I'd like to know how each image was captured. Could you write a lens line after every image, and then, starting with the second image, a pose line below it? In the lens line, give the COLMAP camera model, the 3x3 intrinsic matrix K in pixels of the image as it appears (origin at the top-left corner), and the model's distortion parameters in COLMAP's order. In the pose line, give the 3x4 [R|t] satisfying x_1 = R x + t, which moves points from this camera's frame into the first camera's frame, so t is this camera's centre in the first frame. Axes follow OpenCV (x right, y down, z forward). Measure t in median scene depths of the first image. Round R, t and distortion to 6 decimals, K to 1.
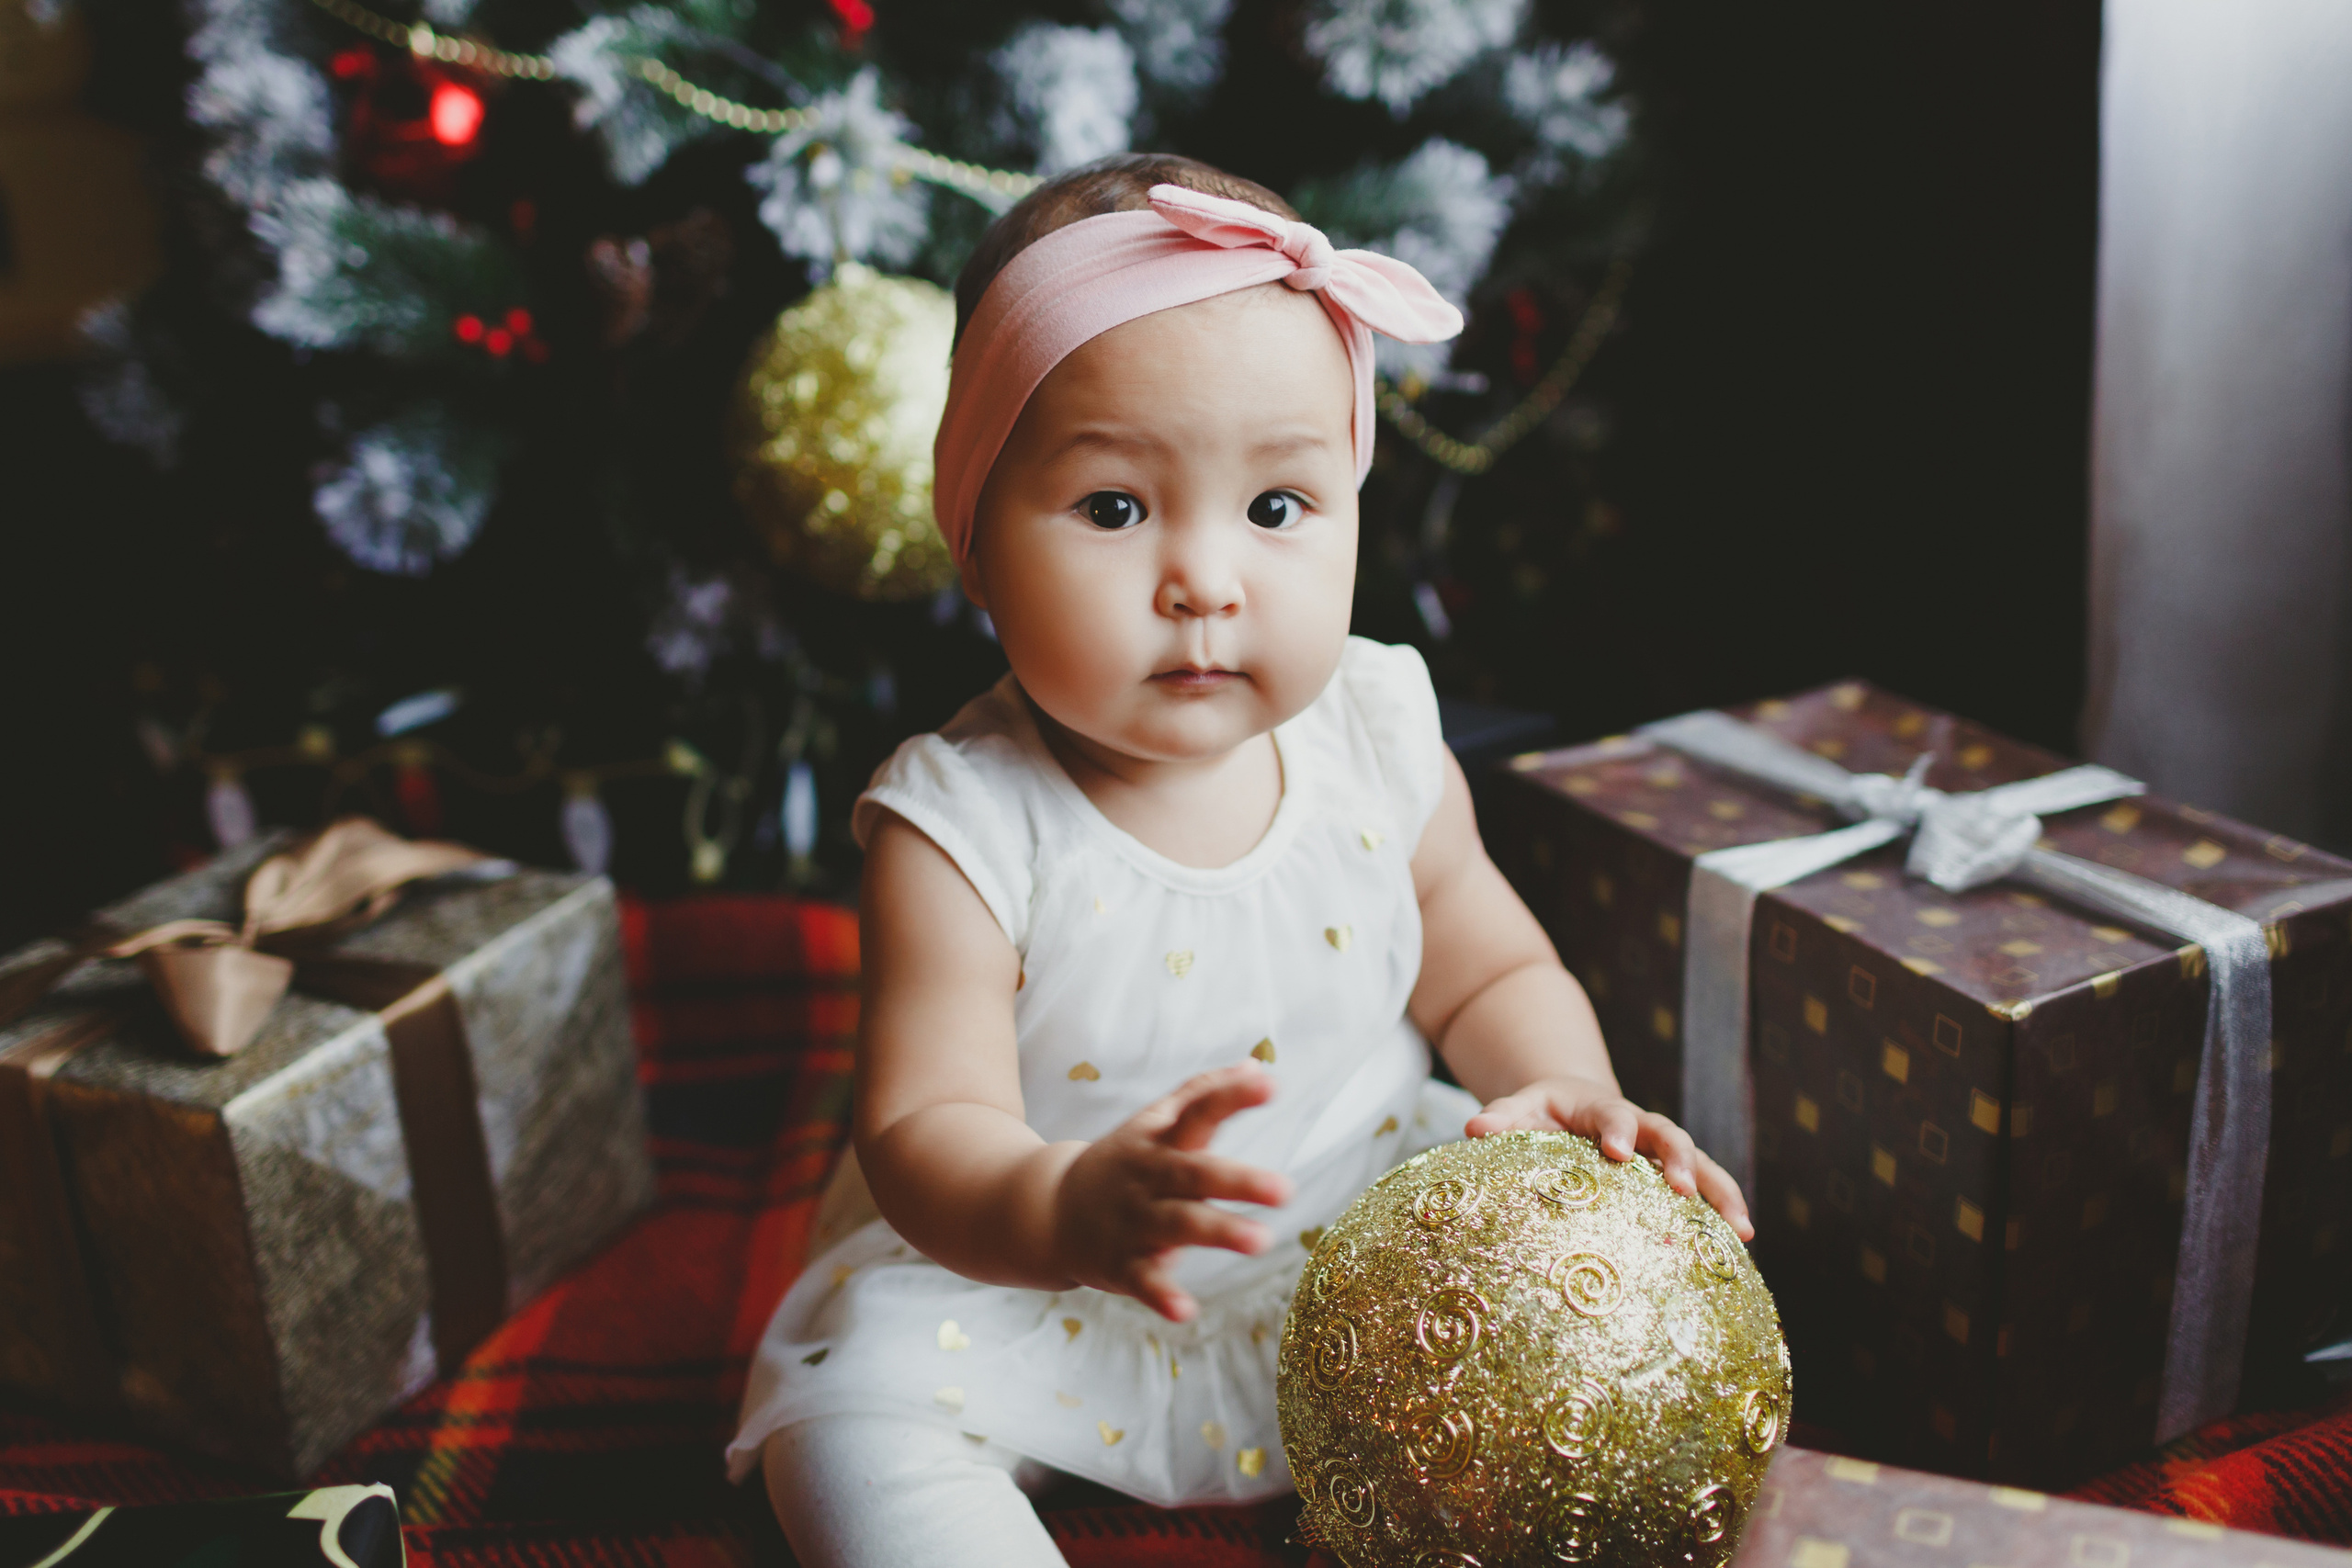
lens RADIAL K [[2607.2, 0, 1176.5], [0, 2607.2, 676.4], [0, 0, 1]] dist [0.004163, -0.007884]
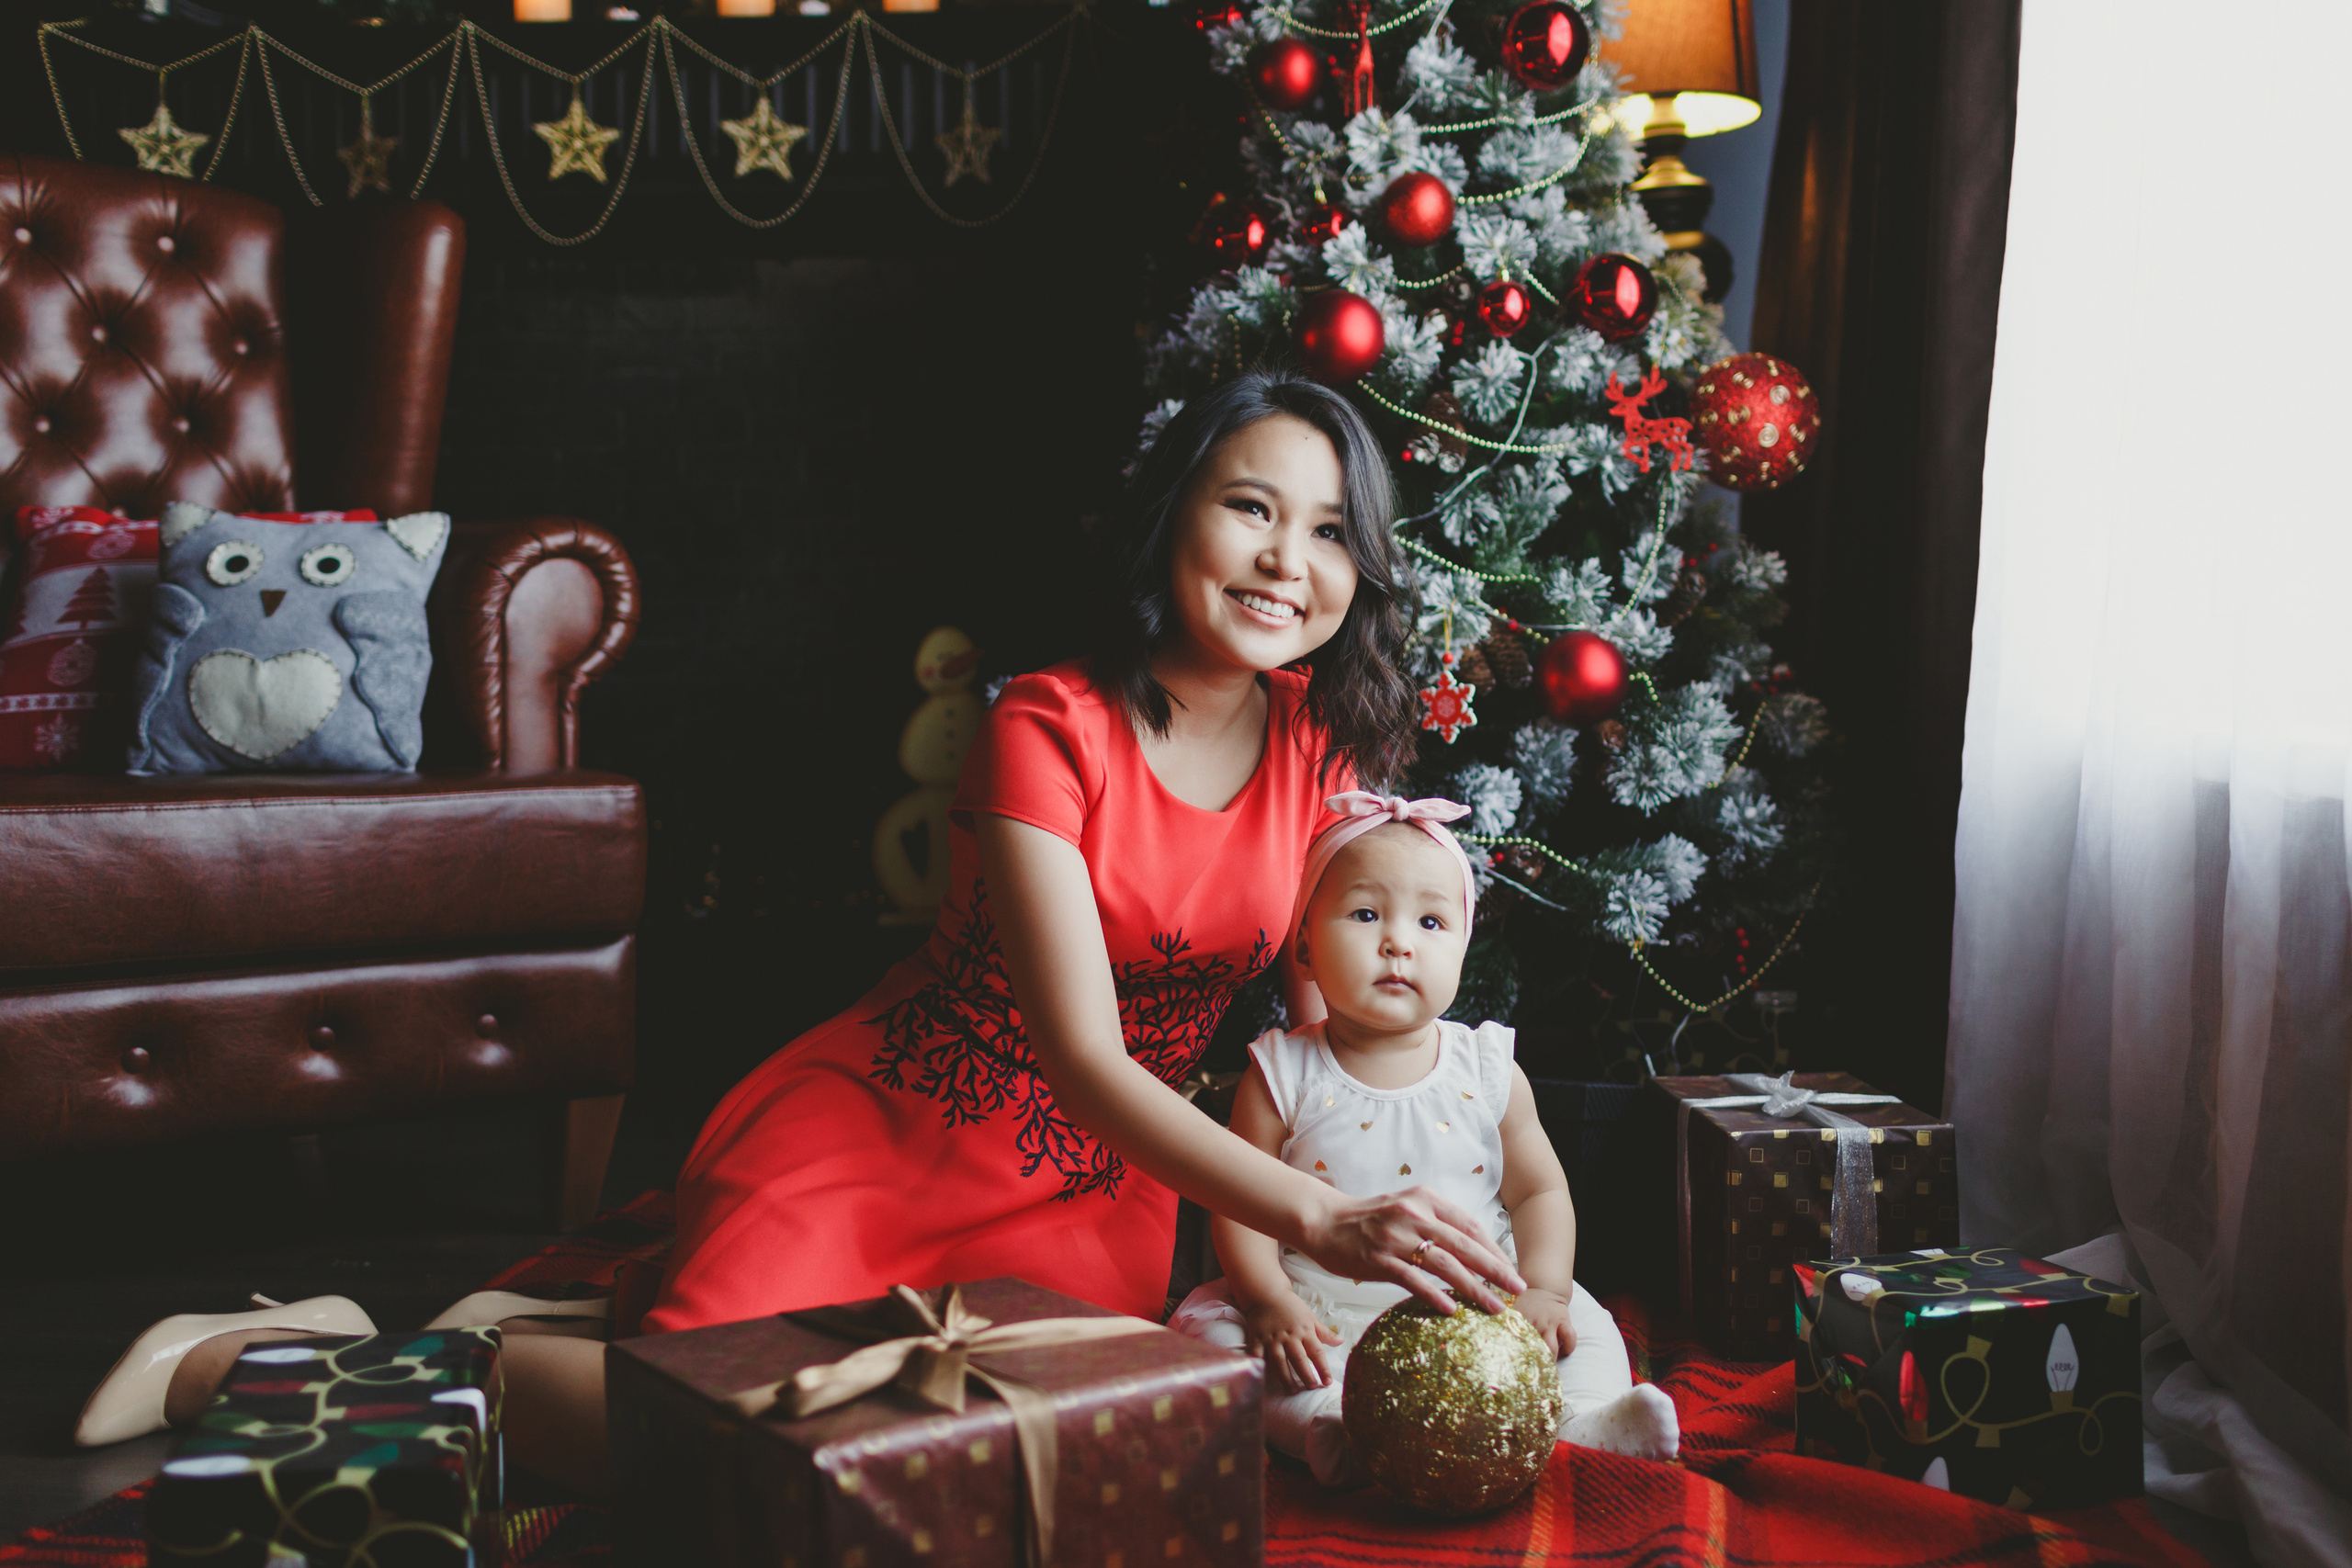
lens RADIAL K [[2381.2, 0, 1228.1], [0, 2381.2, 792.1], [0, 0, 1]] dist [0.009204, -0.015790]
pose [[0.970429, 0.071249, -0.230633, 0.212836], [-0.126964, 0.963266, -0.236640, 0.271102], [0.205301, 0.258924, 0.943827, -0.906187]]
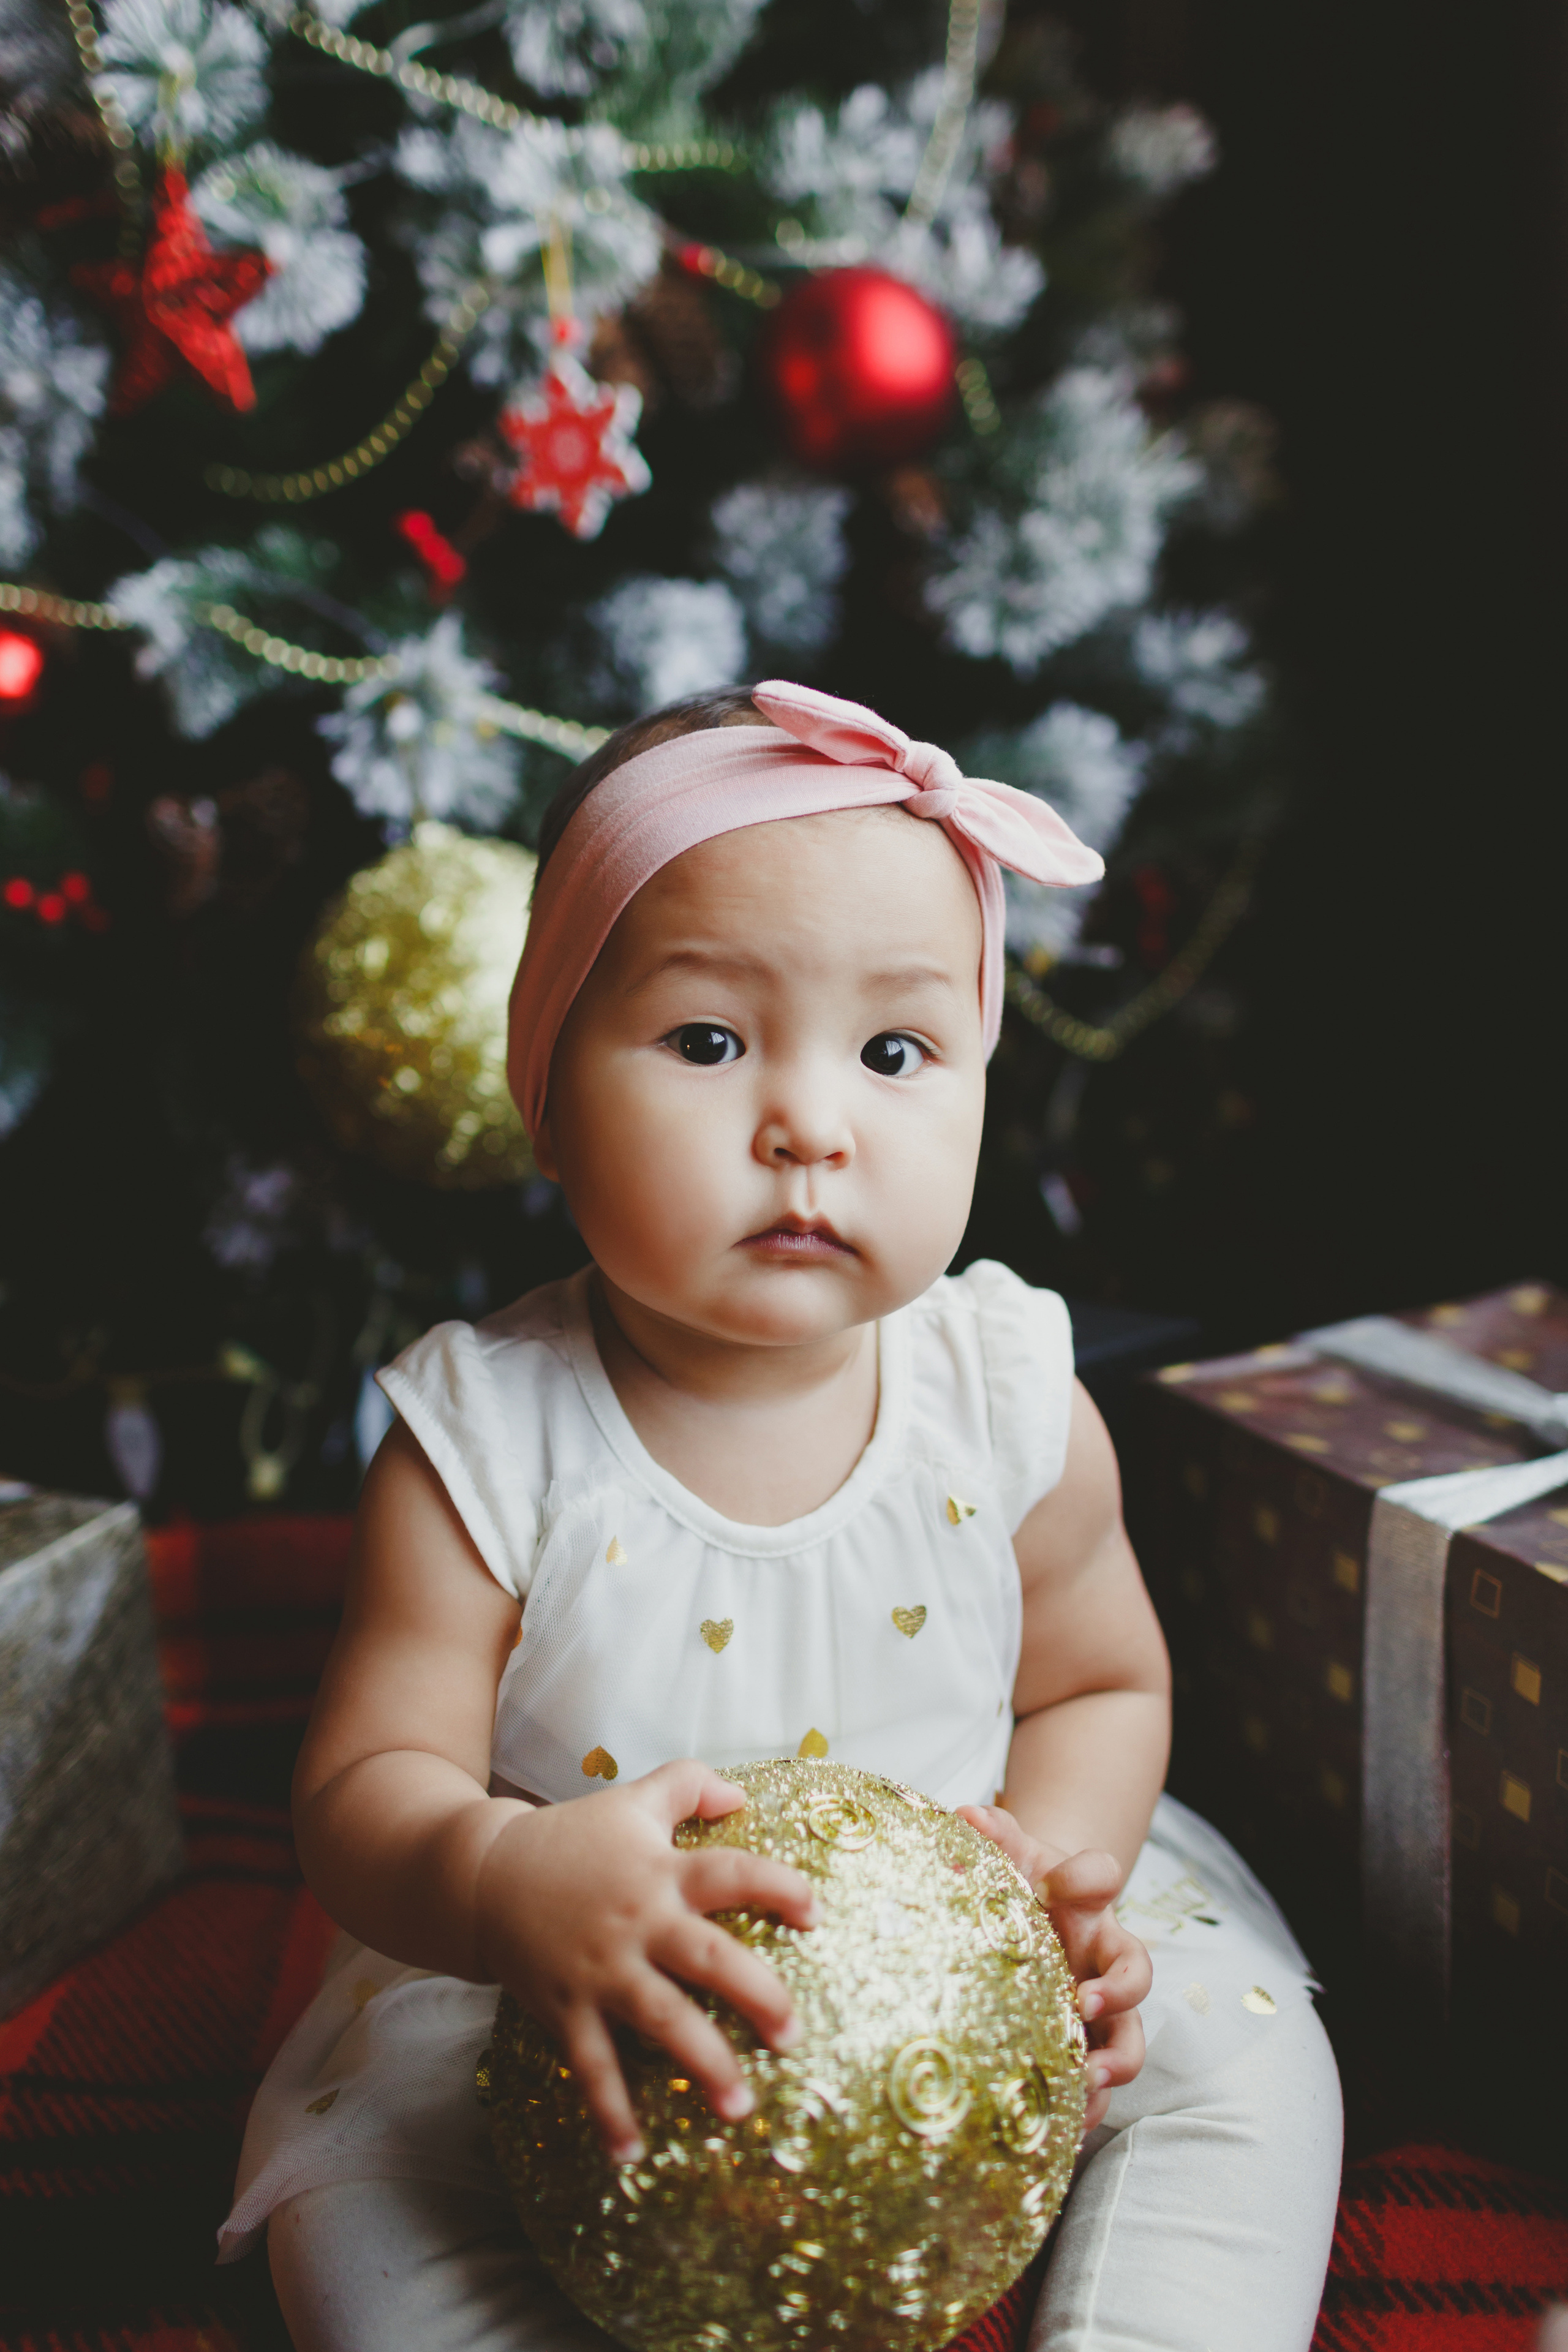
lens RADIAL K [[2470.5, 0, 856.4], [0, 2470.5, 1081.3], [0, 0, 1]] dist [0.003783, 0.004529]
pose [[0.999711, 0.005304, 0.023448, 0.005357], [-0.003500, 0.997077, -0.076327, -0.001618], [-0.023784, 0.076223, 0.996807, 0.138502]]
